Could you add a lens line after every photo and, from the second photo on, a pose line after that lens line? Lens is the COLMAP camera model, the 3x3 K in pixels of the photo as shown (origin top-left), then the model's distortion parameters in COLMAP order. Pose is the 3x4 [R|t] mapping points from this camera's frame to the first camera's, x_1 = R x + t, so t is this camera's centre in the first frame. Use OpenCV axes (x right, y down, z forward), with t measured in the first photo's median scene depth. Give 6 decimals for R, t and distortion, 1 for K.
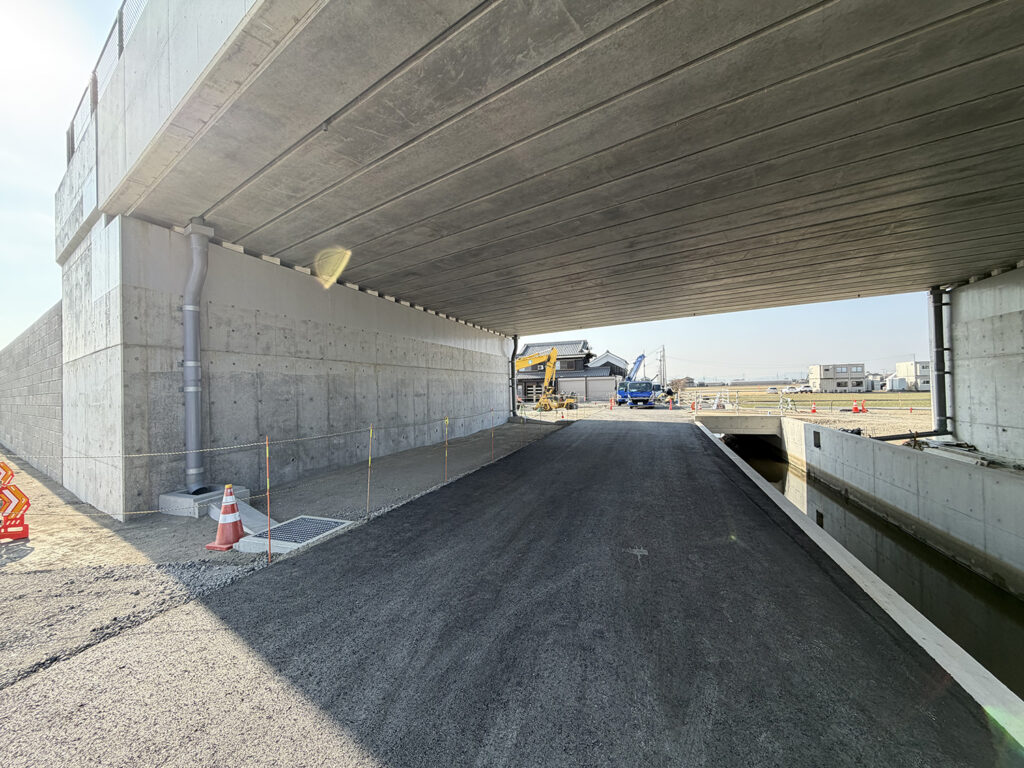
lens RADIAL K [[412.8, 0, 512.0], [0, 412.8, 384.0], [0, 0, 1]] dist [0.001772, 0.000173]
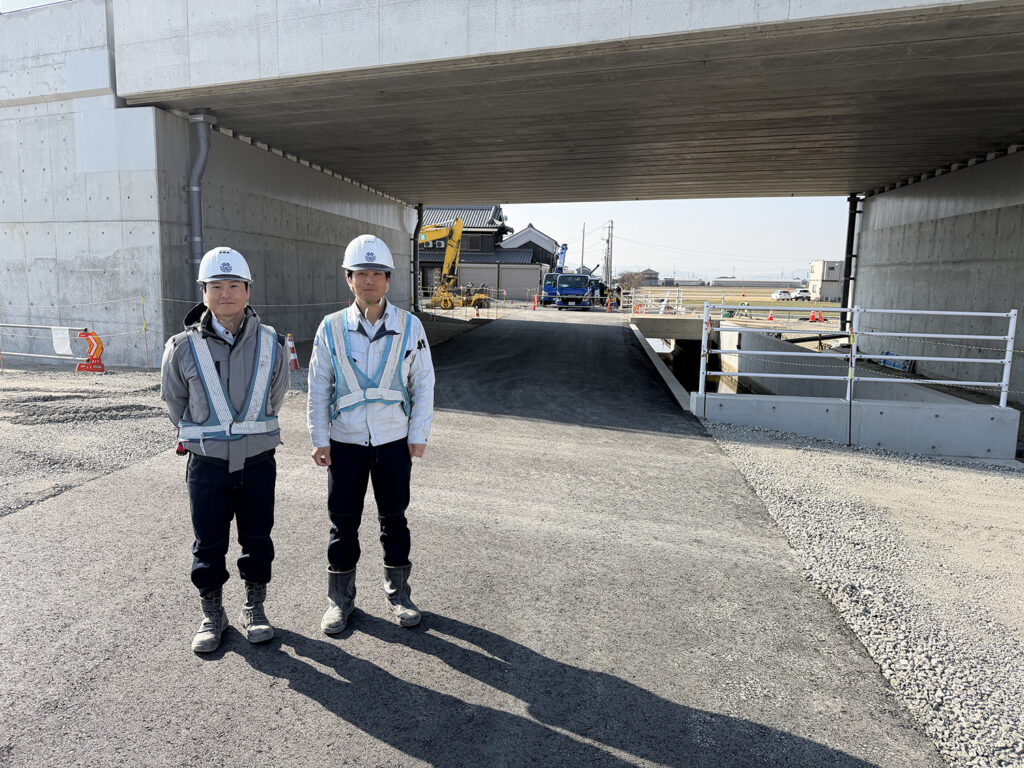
lens RADIAL K [[718.4, 0, 512.0], [0, 718.4, 384.0], [0, 0, 1]] dist [0.103155, -0.134740]
pose [[0.975884, 0.015619, 0.217731, -0.192761], [-0.049347, 0.987401, 0.150344, 0.000206], [-0.212640, -0.157463, 0.964360, -0.646135]]
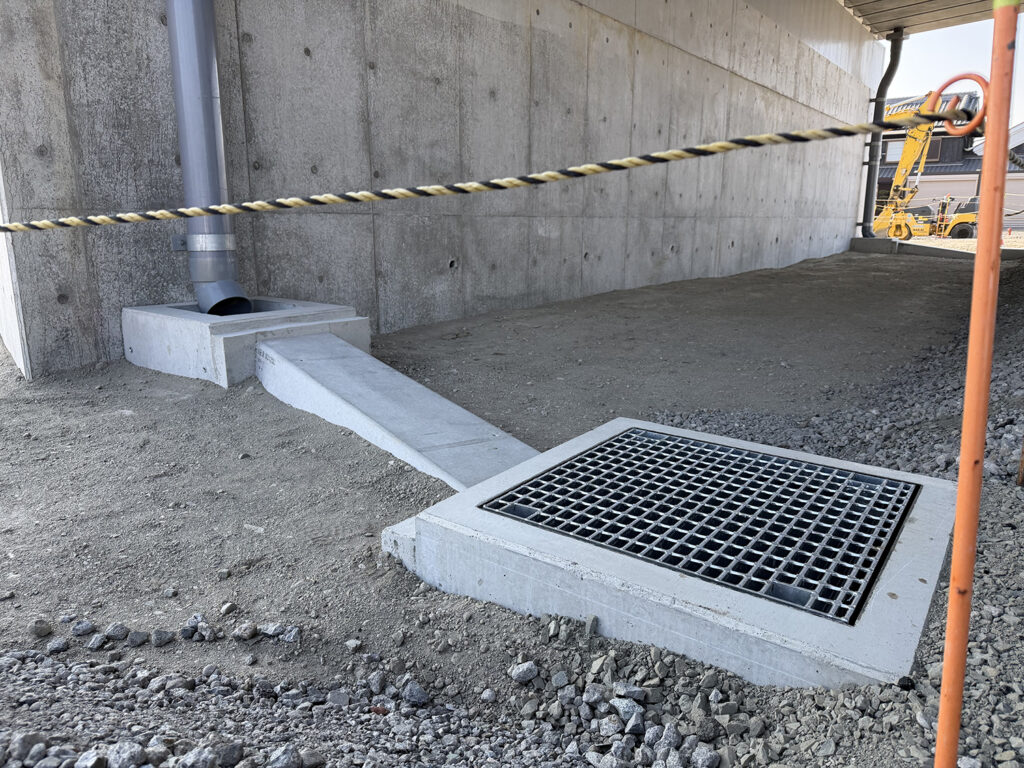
lens RADIAL K [[718.4, 0, 512.0], [0, 718.4, 384.0], [0, 0, 1]] dist [0.103155, -0.134740]
pose [[0.956735, 0.092431, -0.275888, -0.208260], [-0.024881, 0.970716, 0.238936, 0.094631], [0.289894, -0.221734, 0.931018, 0.283913]]
